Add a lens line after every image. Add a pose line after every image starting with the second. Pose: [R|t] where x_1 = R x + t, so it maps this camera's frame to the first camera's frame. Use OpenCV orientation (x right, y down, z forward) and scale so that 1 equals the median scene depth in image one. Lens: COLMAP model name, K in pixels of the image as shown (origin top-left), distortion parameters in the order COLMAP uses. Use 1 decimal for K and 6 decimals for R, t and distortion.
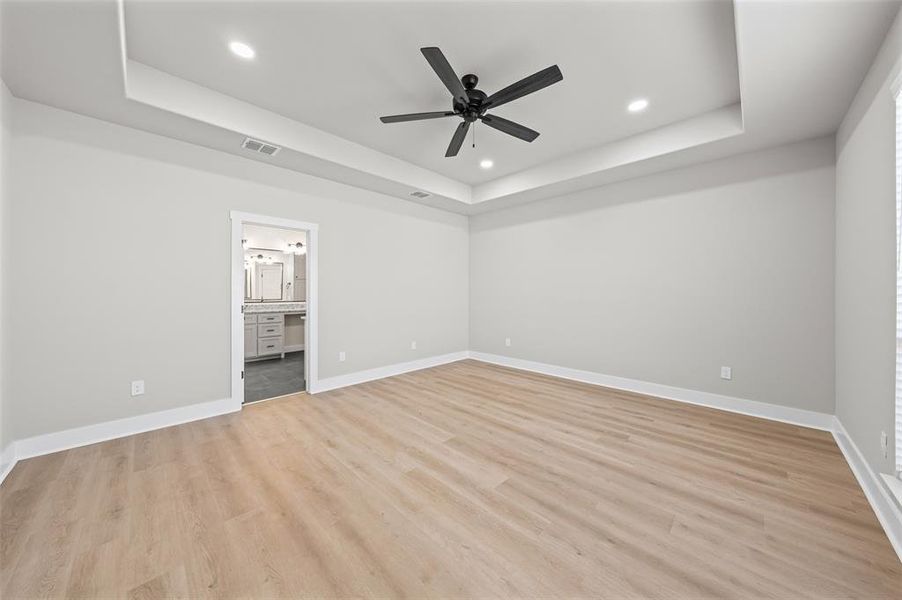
lens RADIAL K [[334.1, 0, 446.7], [0, 334.1, 290.4], [0, 0, 1]] dist [-0.001343, -0.000043]
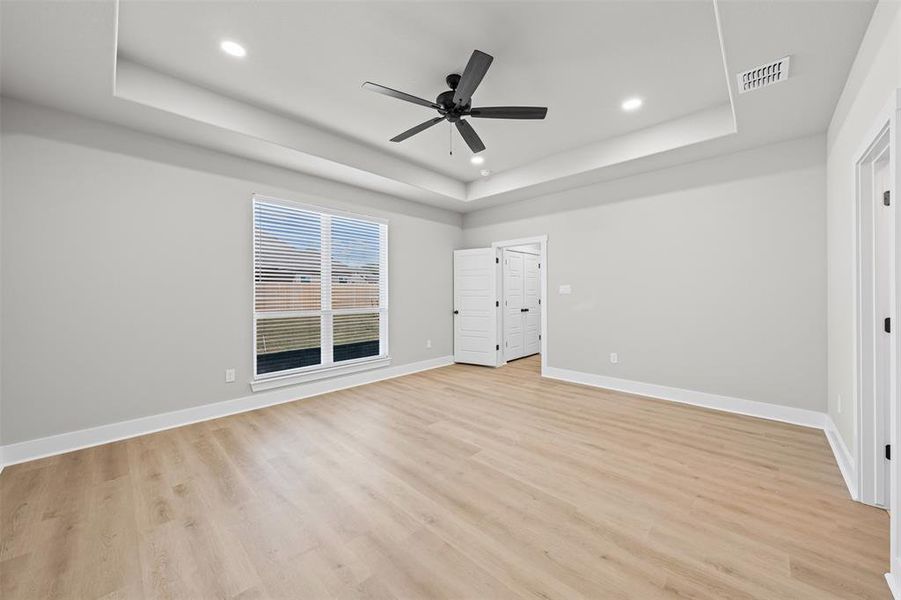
lens RADIAL K [[333.7, 0, 446.2], [0, 333.7, 290.4], [0, 0, 1]] dist [-0.001343, -0.000043]
pose [[-0.999891, 0.001434, -0.014671, 0.106140], [0.001567, 0.999958, -0.009064, 0.007539], [0.014657, -0.009086, -0.999851, 1.974726]]
